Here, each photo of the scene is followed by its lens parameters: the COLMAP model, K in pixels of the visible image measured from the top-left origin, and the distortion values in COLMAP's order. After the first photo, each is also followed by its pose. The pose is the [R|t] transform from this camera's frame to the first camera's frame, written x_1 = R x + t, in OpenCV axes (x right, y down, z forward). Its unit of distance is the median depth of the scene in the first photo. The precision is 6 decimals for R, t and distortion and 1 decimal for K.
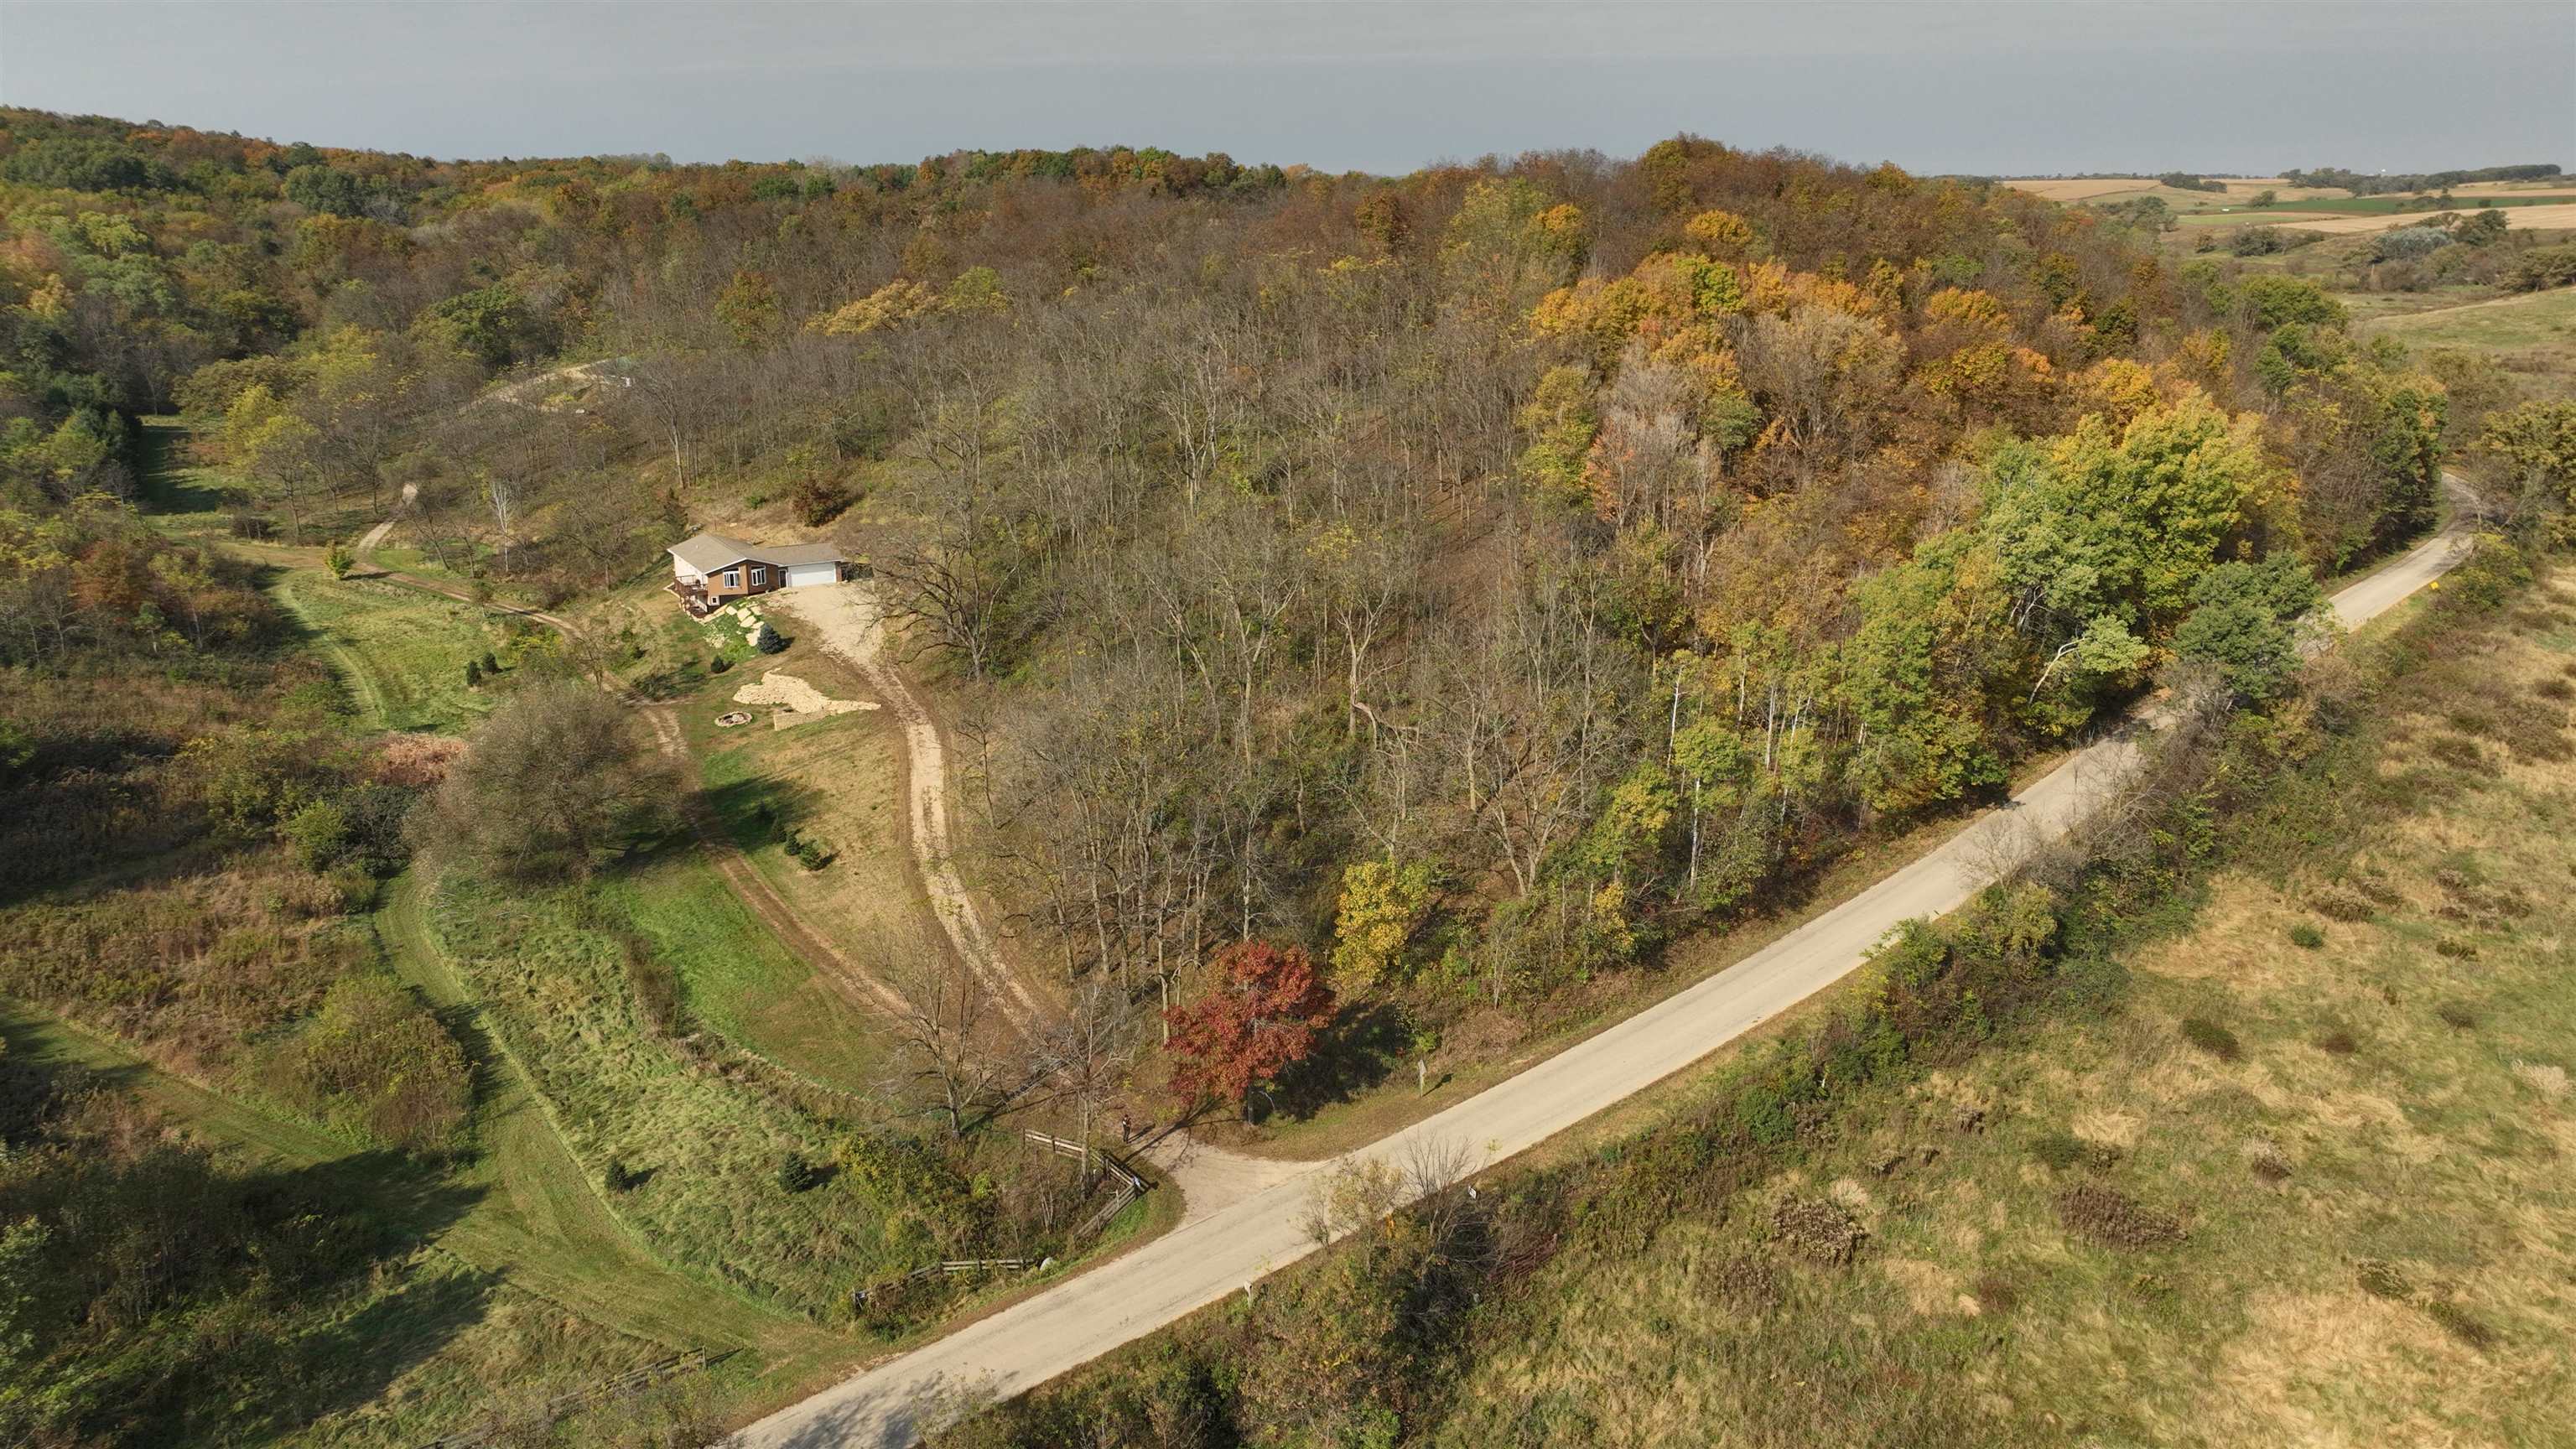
lens RADIAL K [[1808.6, 0, 1288.0], [0, 1808.6, 724.5], [0, 0, 1]] dist [-0.016719, 0.033168]
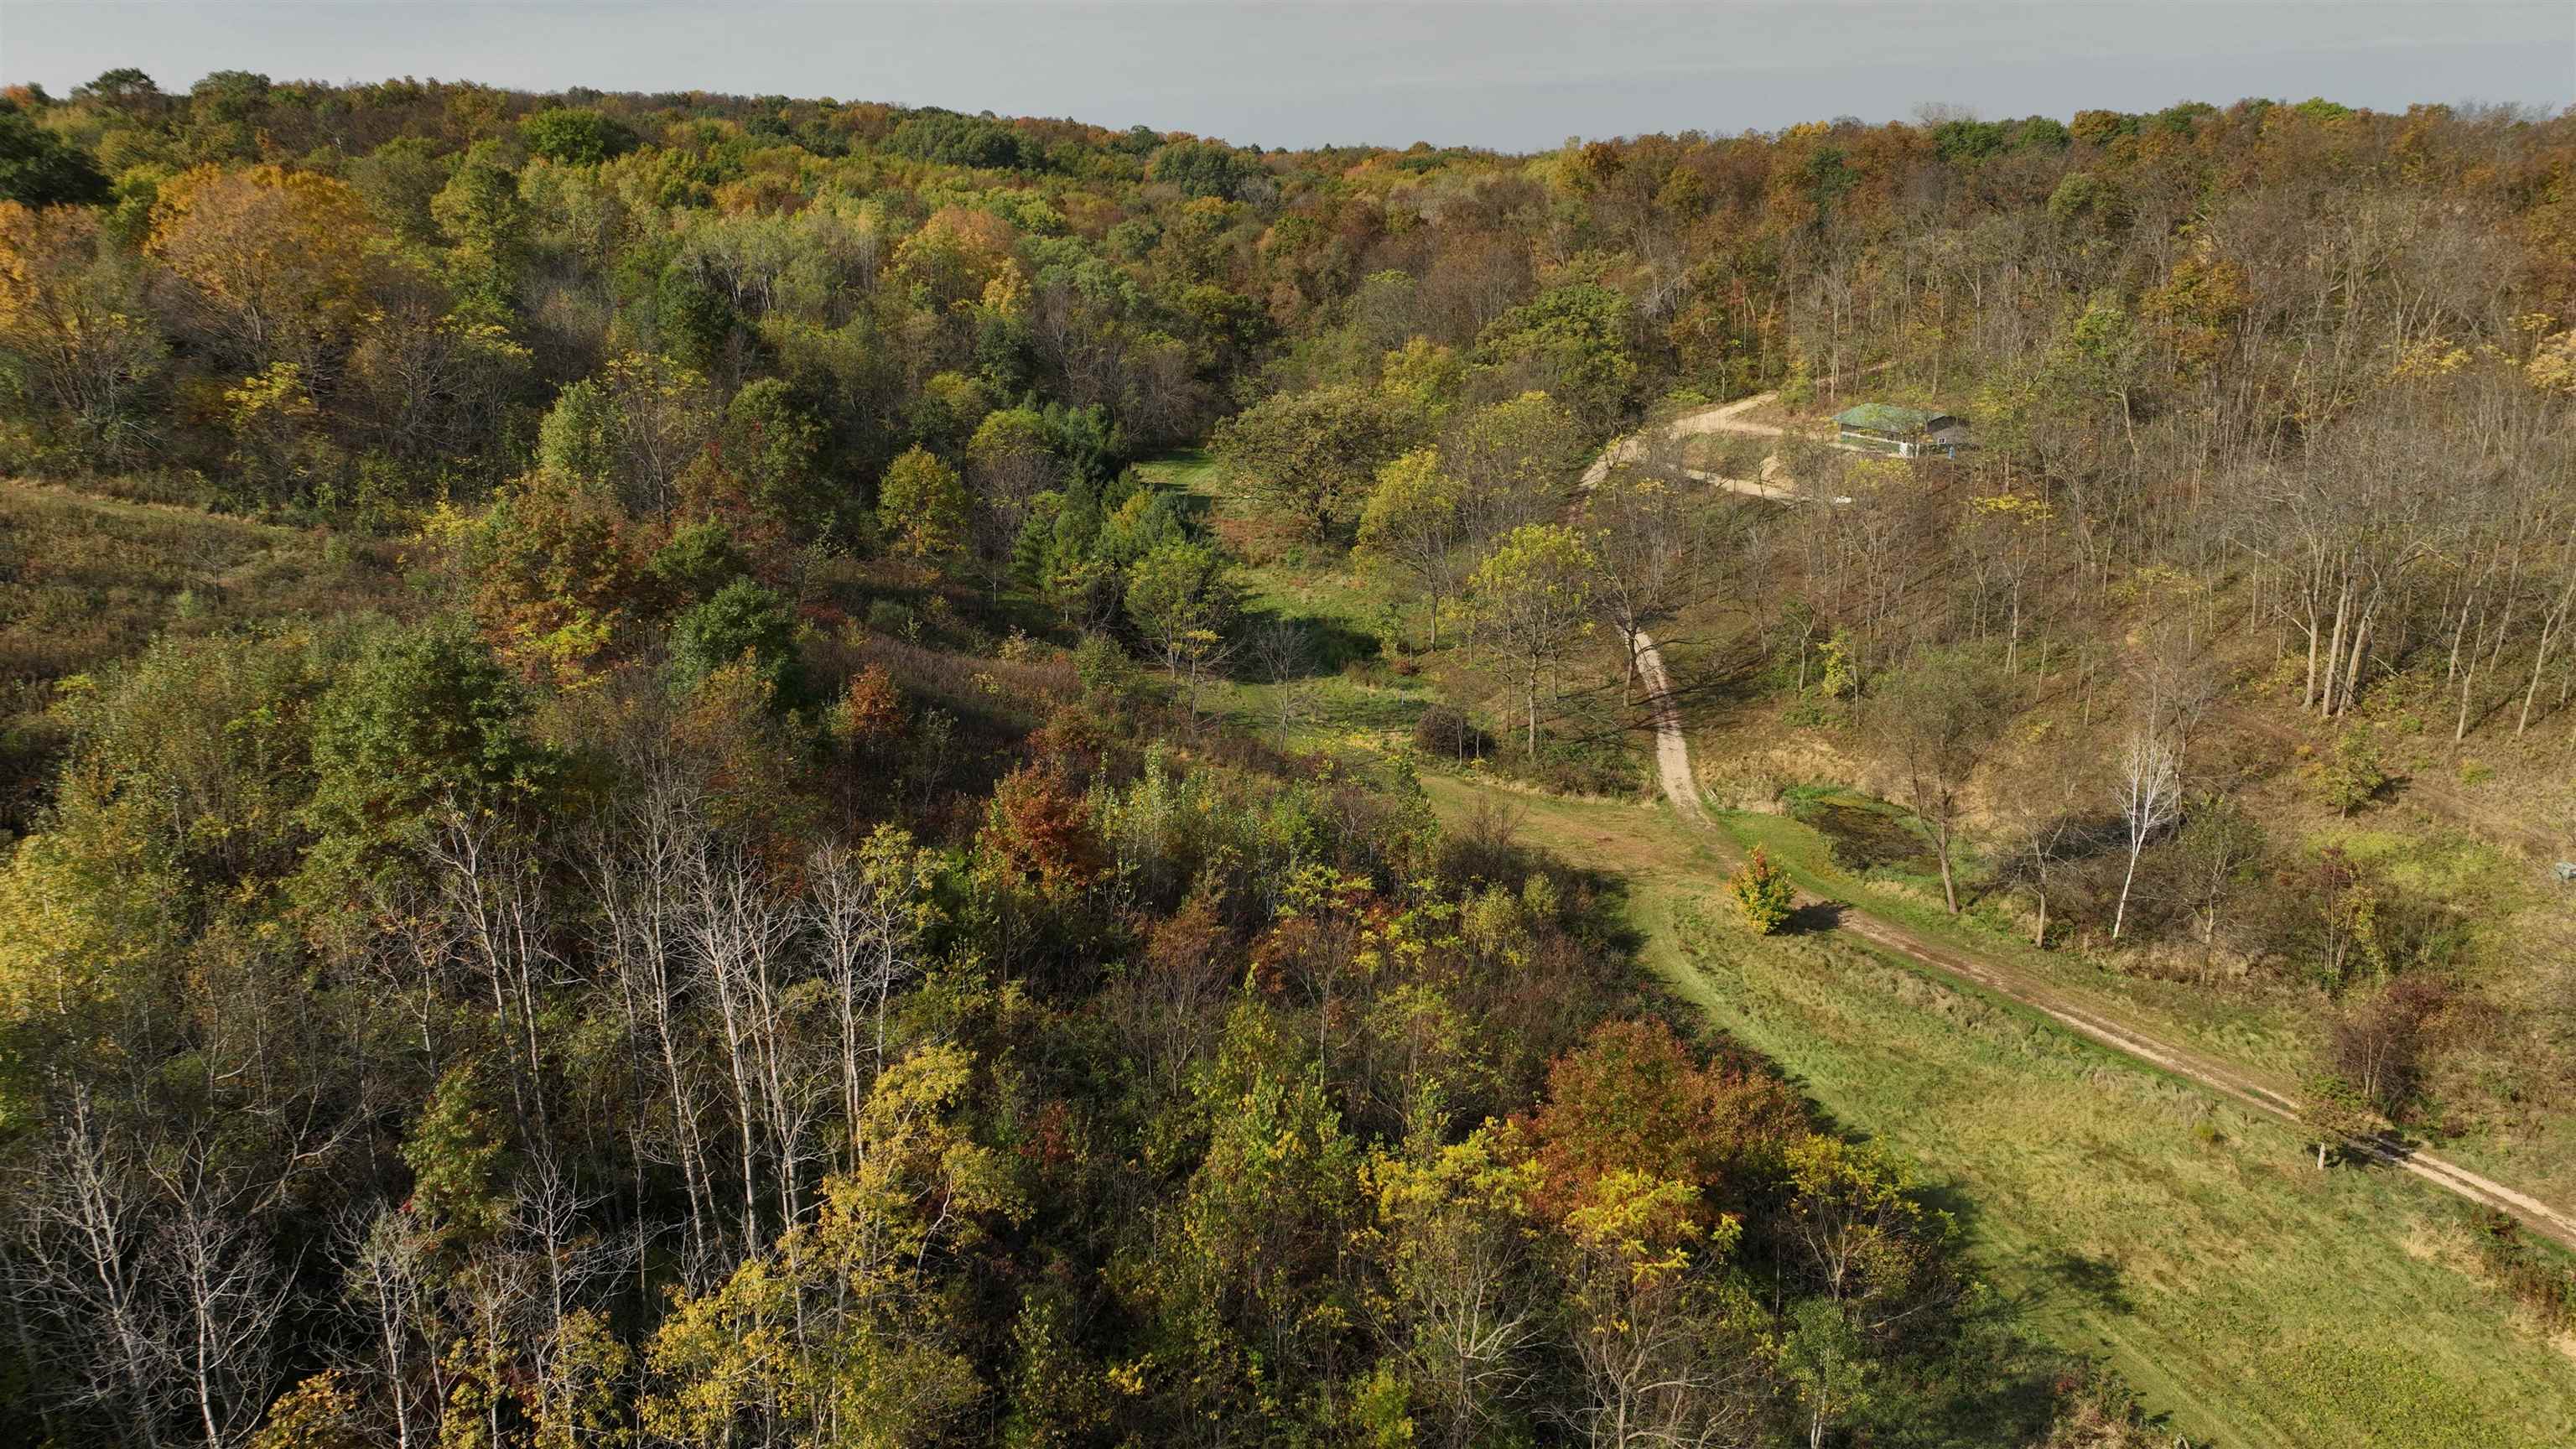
lens RADIAL K [[1808.6, 0, 1288.0], [0, 1808.6, 724.5], [0, 0, 1]] dist [-0.016719, 0.033168]
pose [[0.942672, 0.092095, -0.320763, -0.287233], [-0.094140, 0.995517, 0.009160, -0.071234], [0.320169, 0.021562, 0.947115, 0.314071]]
